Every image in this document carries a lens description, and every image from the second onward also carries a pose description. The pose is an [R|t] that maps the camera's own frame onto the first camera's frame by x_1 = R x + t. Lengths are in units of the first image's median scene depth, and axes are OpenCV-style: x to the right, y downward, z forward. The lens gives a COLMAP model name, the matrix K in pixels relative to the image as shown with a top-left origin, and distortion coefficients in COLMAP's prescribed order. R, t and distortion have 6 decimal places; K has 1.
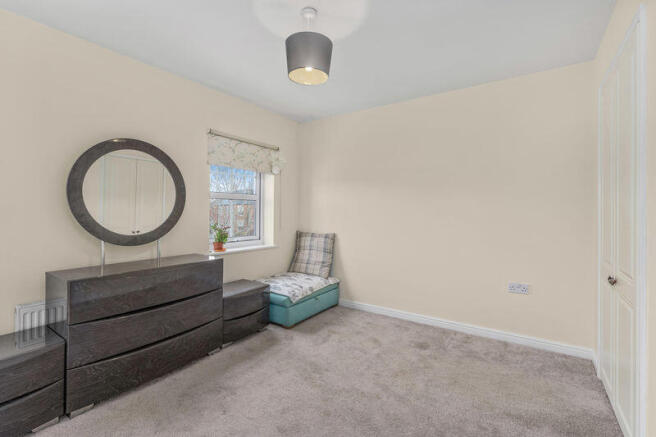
lens RADIAL K [[304.9, 0, 327.5], [0, 304.9, 207.9], [0, 0, 1]] dist [-0.000101, -0.000024]
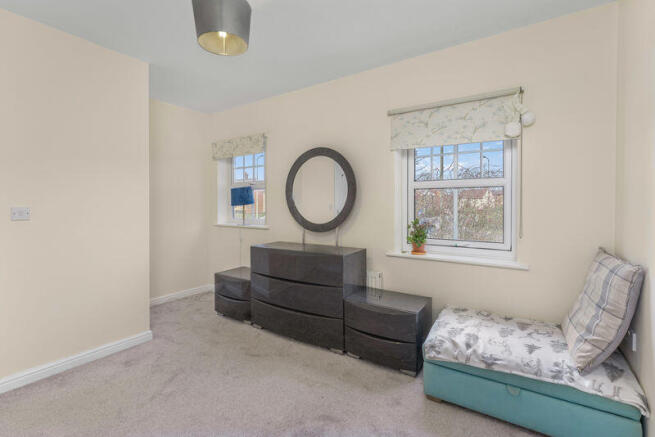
lens RADIAL K [[304.4, 0, 327.0], [0, 304.4, 208.0], [0, 0, 1]] dist [-0.000101, -0.000024]
pose [[-0.011892, -0.001292, -0.999928, 0.565671], [0.007647, 0.999970, -0.001383, 0.023734], [0.999900, -0.007662, -0.011881, 0.959544]]
